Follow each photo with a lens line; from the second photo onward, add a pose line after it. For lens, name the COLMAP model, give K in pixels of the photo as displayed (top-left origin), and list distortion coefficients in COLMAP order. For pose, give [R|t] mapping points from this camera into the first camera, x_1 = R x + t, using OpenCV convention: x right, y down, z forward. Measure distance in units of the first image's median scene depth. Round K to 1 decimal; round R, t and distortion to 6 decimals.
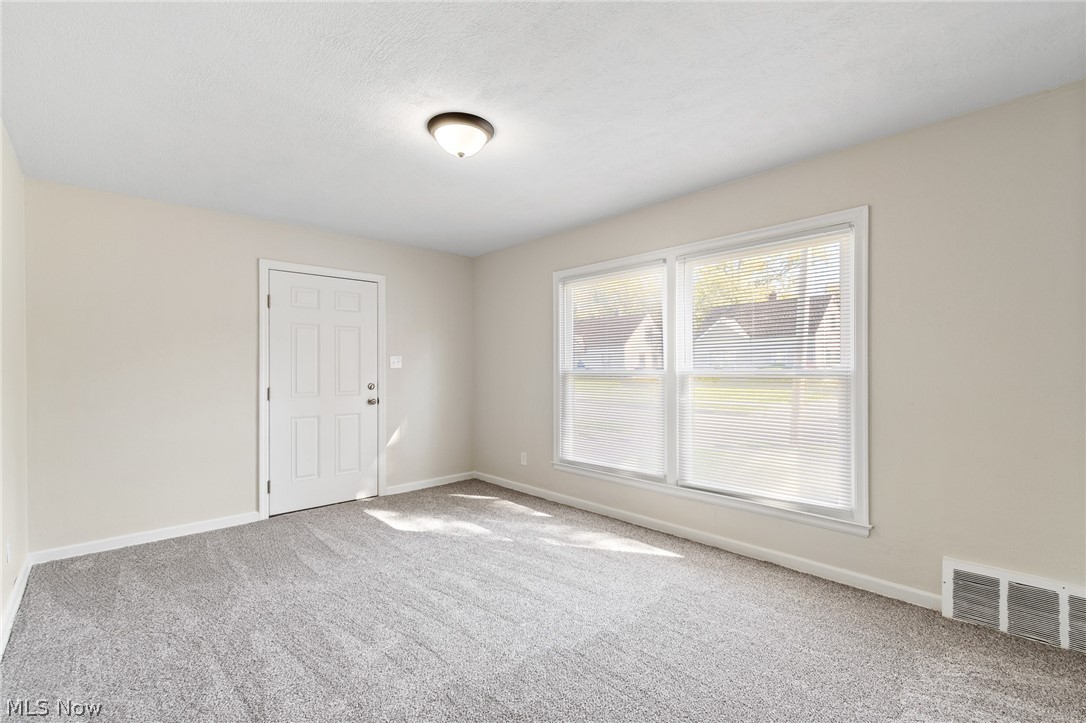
lens RADIAL K [[484.1, 0, 546.0], [0, 484.1, 368.8], [0, 0, 1]] dist [0.002754, 0.000452]
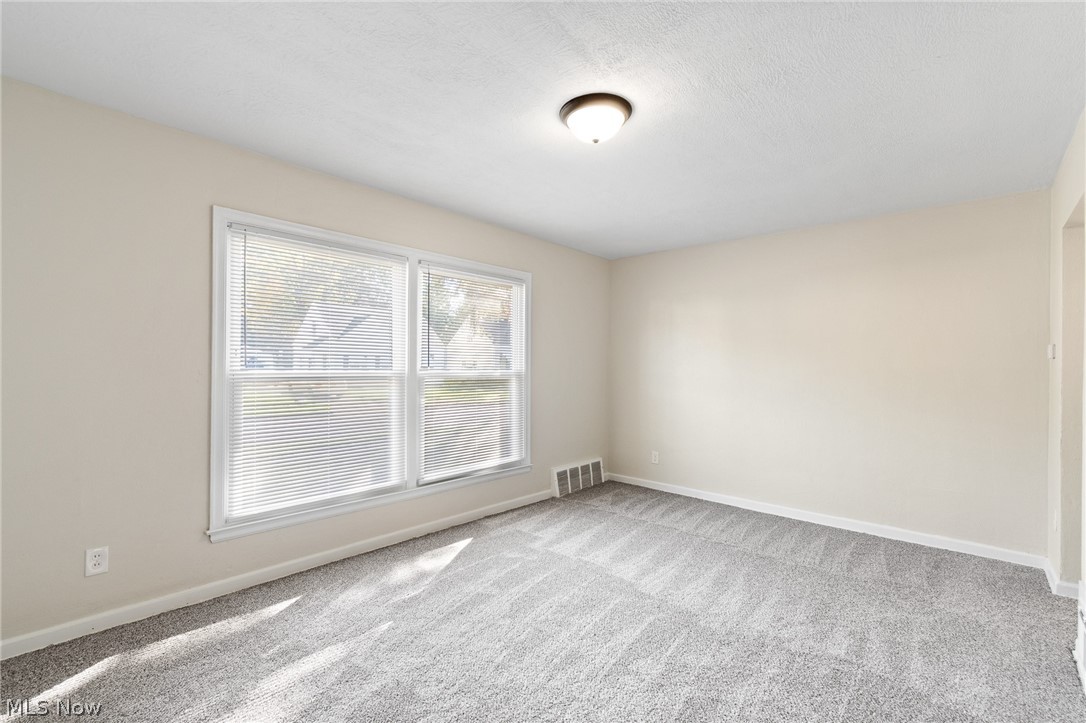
lens RADIAL K [[478.1, 0, 543.0], [0, 478.1, 361.5], [0, 0, 1]] dist [-0.000372, 0.000139]
pose [[-0.075648, 0.016176, 0.997003, -0.700551], [-0.002794, 0.999861, -0.016435, -0.002931], [-0.997131, -0.004029, -0.075593, 0.768663]]
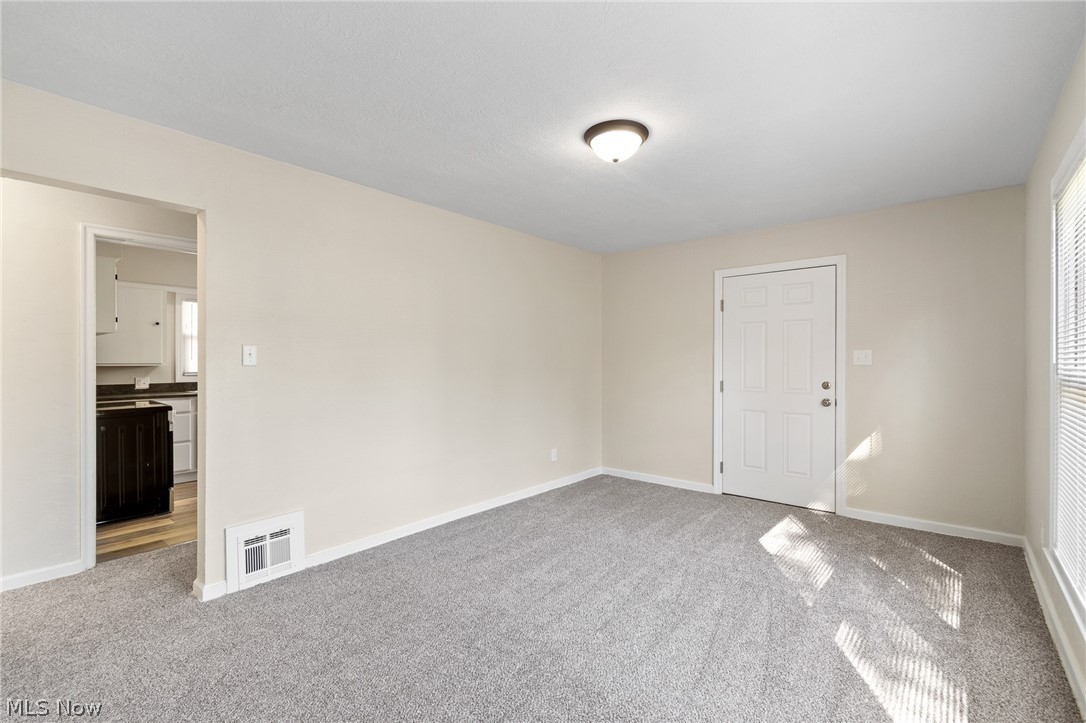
lens RADIAL K [[478.1, 0, 543.0], [0, 478.1, 361.5], [0, 0, 1]] dist [-0.000372, 0.000139]
pose [[0.114636, 0.001796, -0.993406, 0.541386], [-0.005768, 0.999983, 0.001142, -0.005917], [0.993391, 0.005599, 0.114645, 0.482113]]
